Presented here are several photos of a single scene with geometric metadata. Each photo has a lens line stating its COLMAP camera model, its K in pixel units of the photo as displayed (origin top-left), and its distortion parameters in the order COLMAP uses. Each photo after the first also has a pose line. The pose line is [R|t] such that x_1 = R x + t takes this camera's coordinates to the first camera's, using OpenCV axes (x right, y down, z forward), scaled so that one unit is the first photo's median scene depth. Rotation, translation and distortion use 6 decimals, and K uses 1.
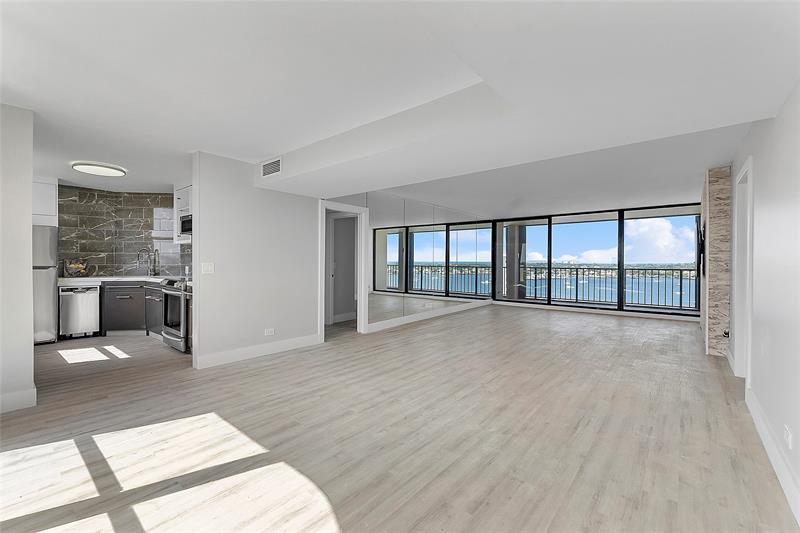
lens RADIAL K [[341.9, 0, 394.6], [0, 341.9, 267.5], [0, 0, 1]] dist [-0.001467, -0.002903]
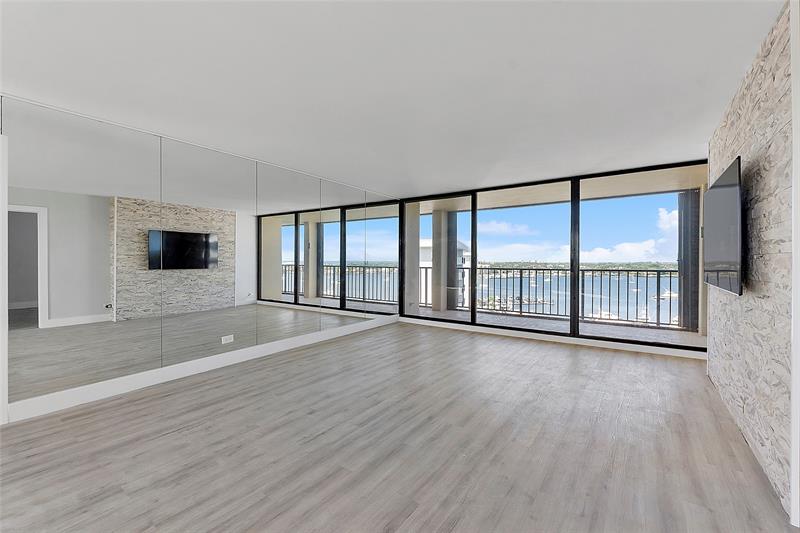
lens RADIAL K [[341.9, 0, 397.6], [0, 341.9, 263.6], [0, 0, 1]] dist [-0.001467, -0.002903]
pose [[0.996256, -0.000779, 0.086454, 0.286161], [0.001677, 0.999945, -0.010310, -0.003858], [-0.086441, 0.010417, 0.996202, 0.406372]]
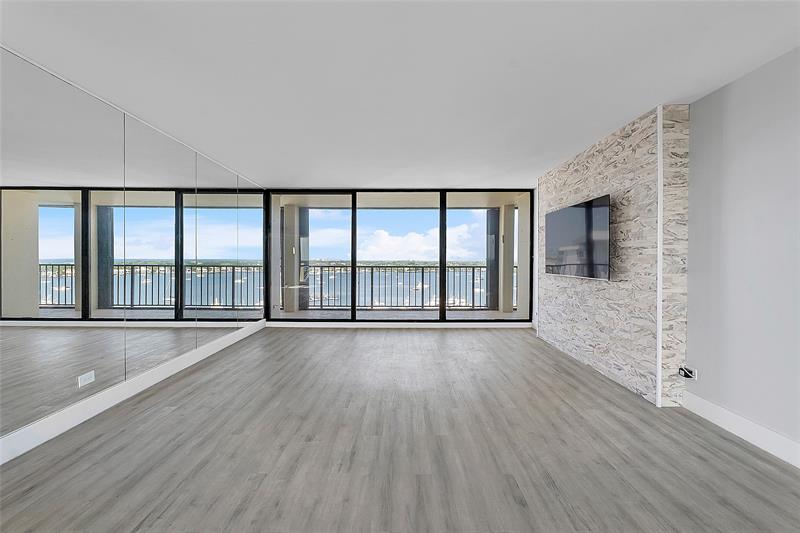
lens RADIAL K [[341.9, 0, 400.6], [0, 341.9, 264.8], [0, 0, 1]] dist [-0.001467, -0.002903]
pose [[0.761023, -0.009225, 0.648659, 0.096920], [0.009857, 0.999948, 0.002656, -0.005057], [-0.648650, 0.004372, 0.761074, 0.489294]]
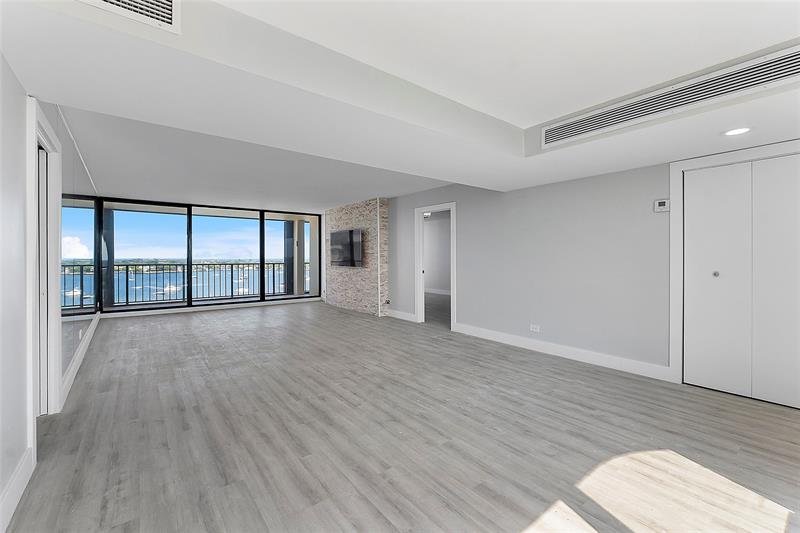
lens RADIAL K [[341.9, 0, 405.5], [0, 341.9, 261.6], [0, 0, 1]] dist [-0.001467, -0.002903]
pose [[0.188082, -0.012889, 0.982069, -0.341808], [0.017559, 0.999798, 0.009758, -0.005650], [-0.981996, 0.015409, 0.188270, 0.344965]]
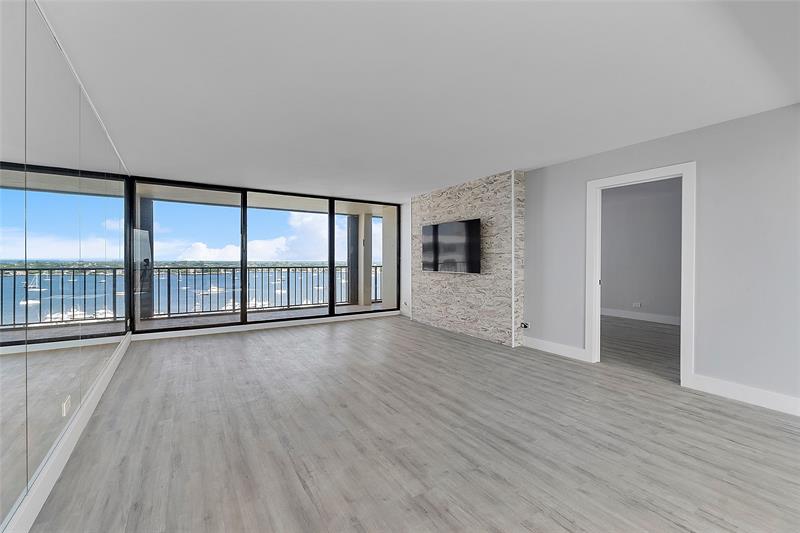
lens RADIAL K [[341.9, 0, 401.3], [0, 341.9, 265.0], [0, 0, 1]] dist [-0.001467, -0.002903]
pose [[0.286245, -0.013904, 0.958055, -0.105118], [0.014907, 0.999838, 0.010057, -0.008121], [-0.958040, 0.011403, 0.286406, 0.601974]]
